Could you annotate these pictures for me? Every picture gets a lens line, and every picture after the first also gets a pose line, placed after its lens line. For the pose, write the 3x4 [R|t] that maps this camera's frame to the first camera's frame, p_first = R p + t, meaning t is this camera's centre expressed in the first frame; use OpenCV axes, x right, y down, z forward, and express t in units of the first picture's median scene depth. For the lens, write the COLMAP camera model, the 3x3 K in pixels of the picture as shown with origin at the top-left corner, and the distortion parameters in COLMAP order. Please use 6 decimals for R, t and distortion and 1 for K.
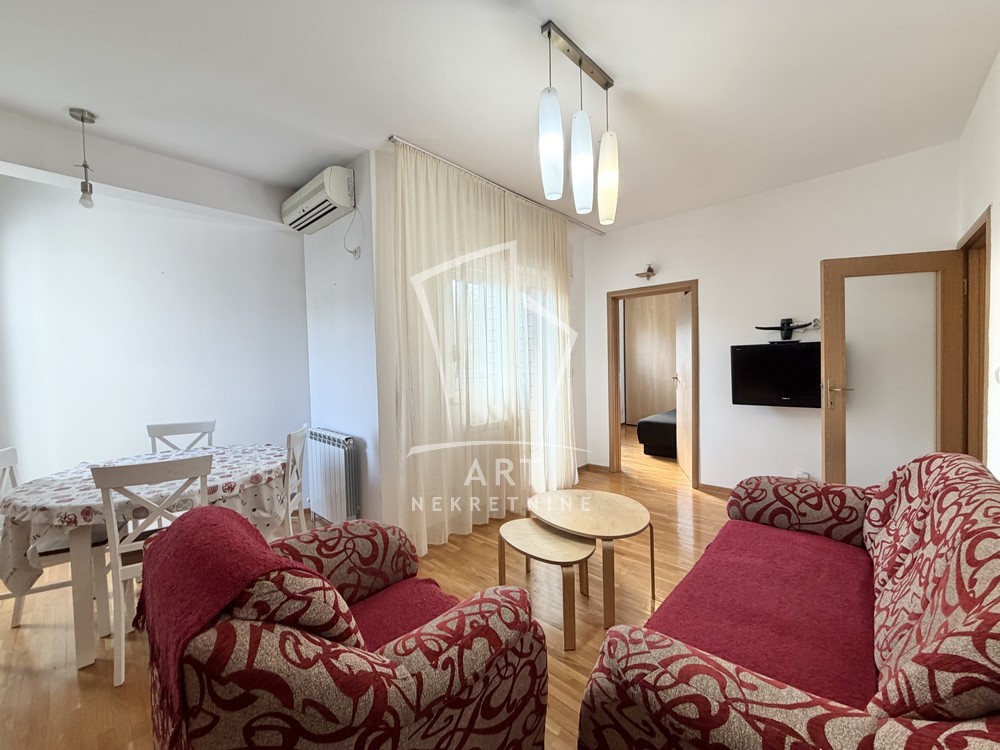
lens RADIAL K [[397.0, 0, 501.2], [0, 397.0, 377.7], [0, 0, 1]] dist [0.003442, -0.000558]
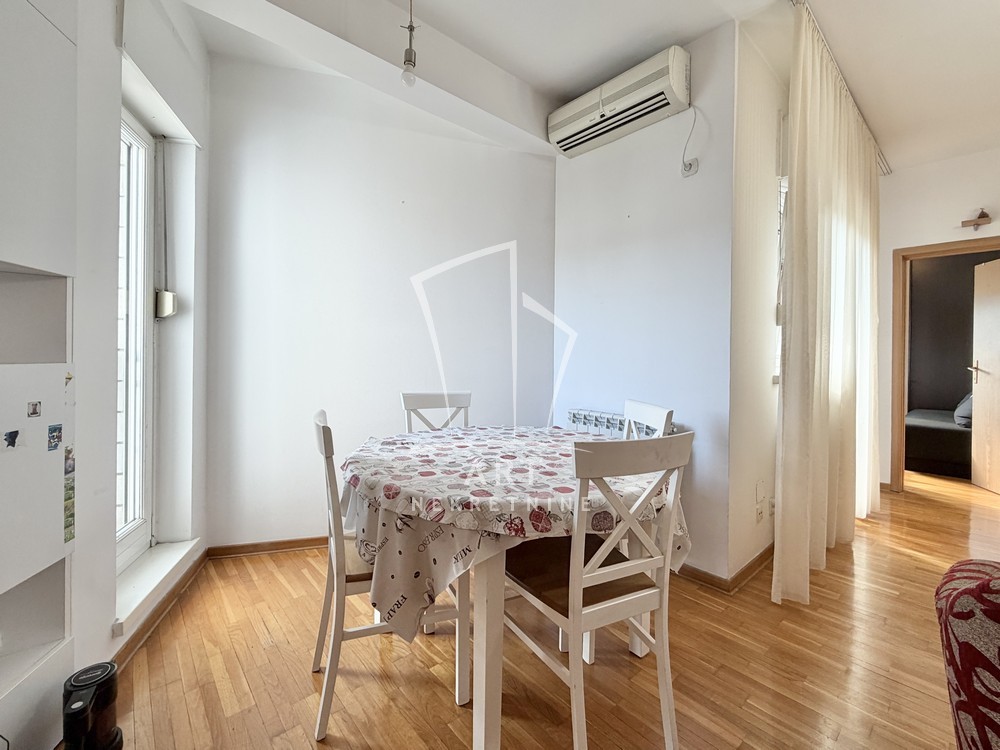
lens RADIAL K [[432.4, 0, 499.1], [0, 432.4, 364.7], [0, 0, 1]] dist [0.002785, 0.000226]
pose [[0.994185, 0.033276, -0.102419, -0.626357], [-0.035681, 0.999127, -0.021740, 0.074122], [0.101606, 0.025268, 0.994504, 0.197816]]
